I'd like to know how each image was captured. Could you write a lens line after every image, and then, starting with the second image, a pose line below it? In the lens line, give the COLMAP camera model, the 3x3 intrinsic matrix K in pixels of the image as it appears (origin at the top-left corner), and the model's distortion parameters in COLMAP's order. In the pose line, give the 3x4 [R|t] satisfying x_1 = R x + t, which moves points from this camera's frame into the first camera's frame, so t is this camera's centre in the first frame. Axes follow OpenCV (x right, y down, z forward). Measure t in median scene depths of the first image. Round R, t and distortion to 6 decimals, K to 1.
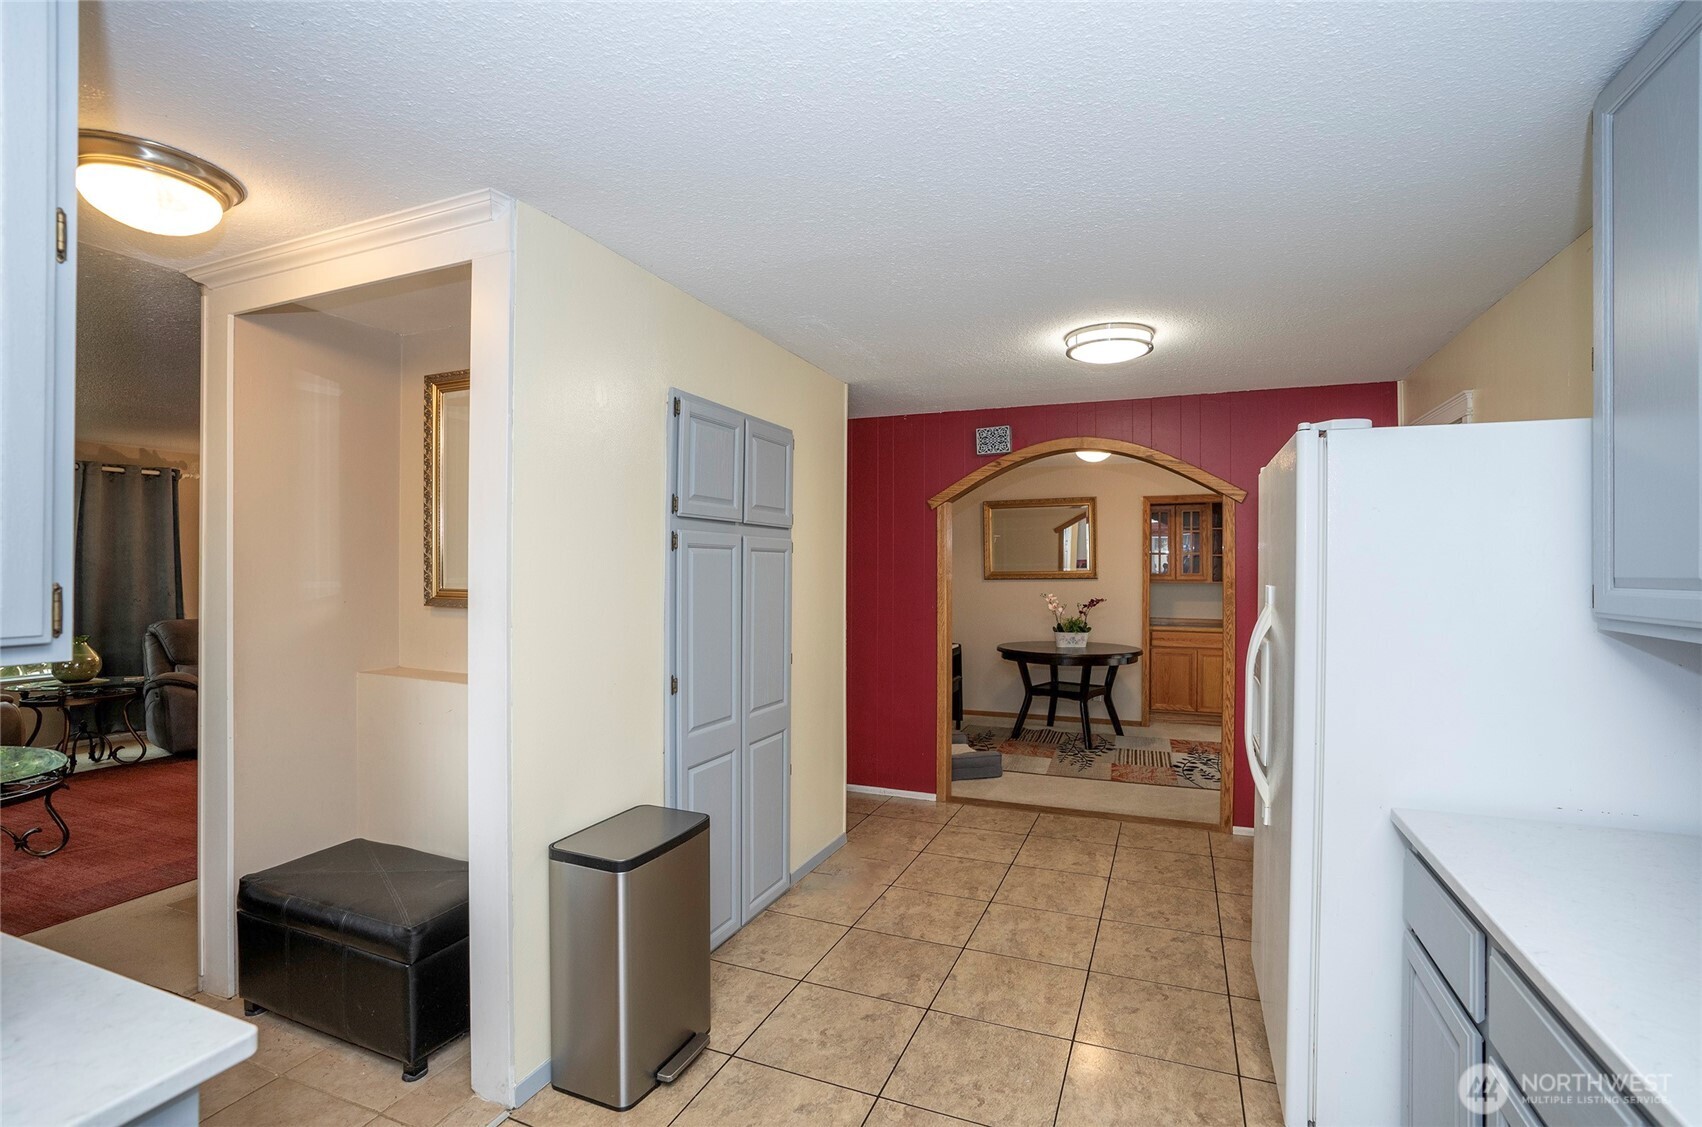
lens RADIAL K [[780.3, 0, 851.0], [0, 780.3, 563.5], [0, 0, 1]] dist [0.001264, -0.027688]
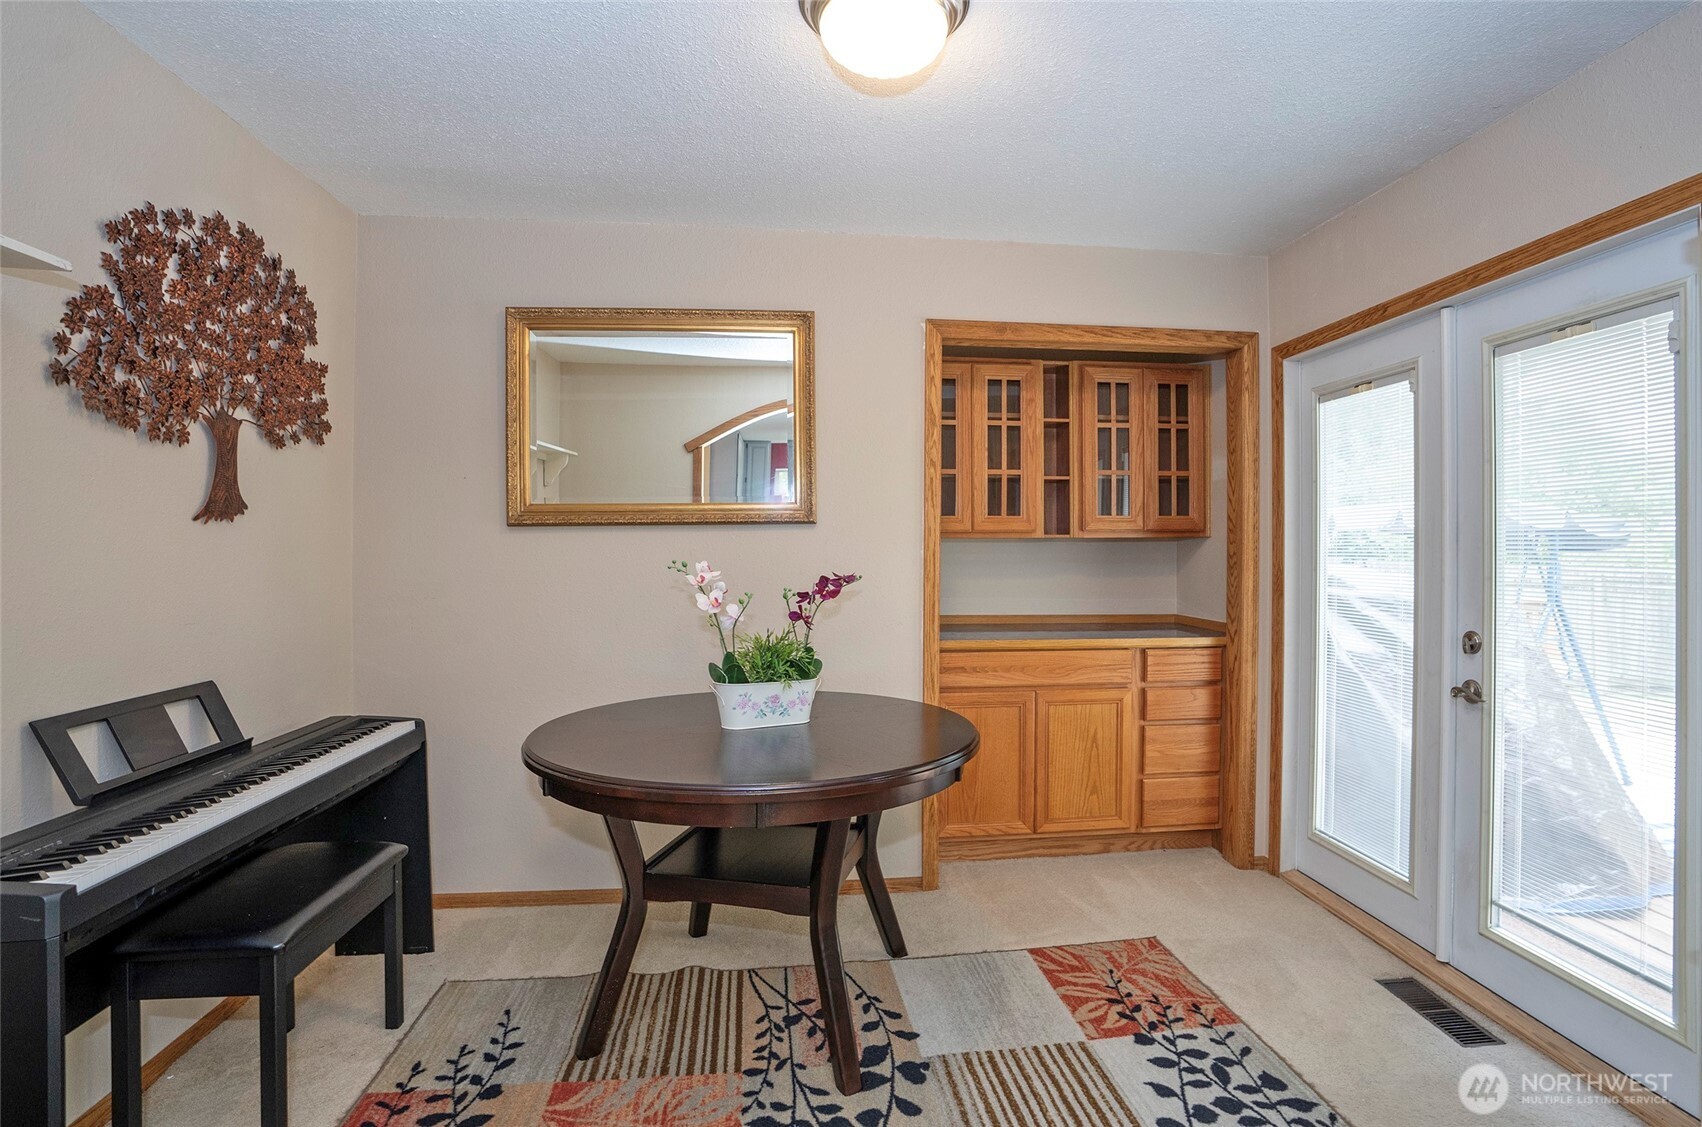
lens RADIAL K [[789.6, 0, 846.3], [0, 789.6, 554.0], [0, 0, 1]] dist [-0.026153, 0.001319]
pose [[0.896349, -0.003927, 0.443331, 0.166726], [0.001184, 0.999978, 0.006464, 0.034092], [-0.443347, -0.005269, 0.896334, 0.689406]]
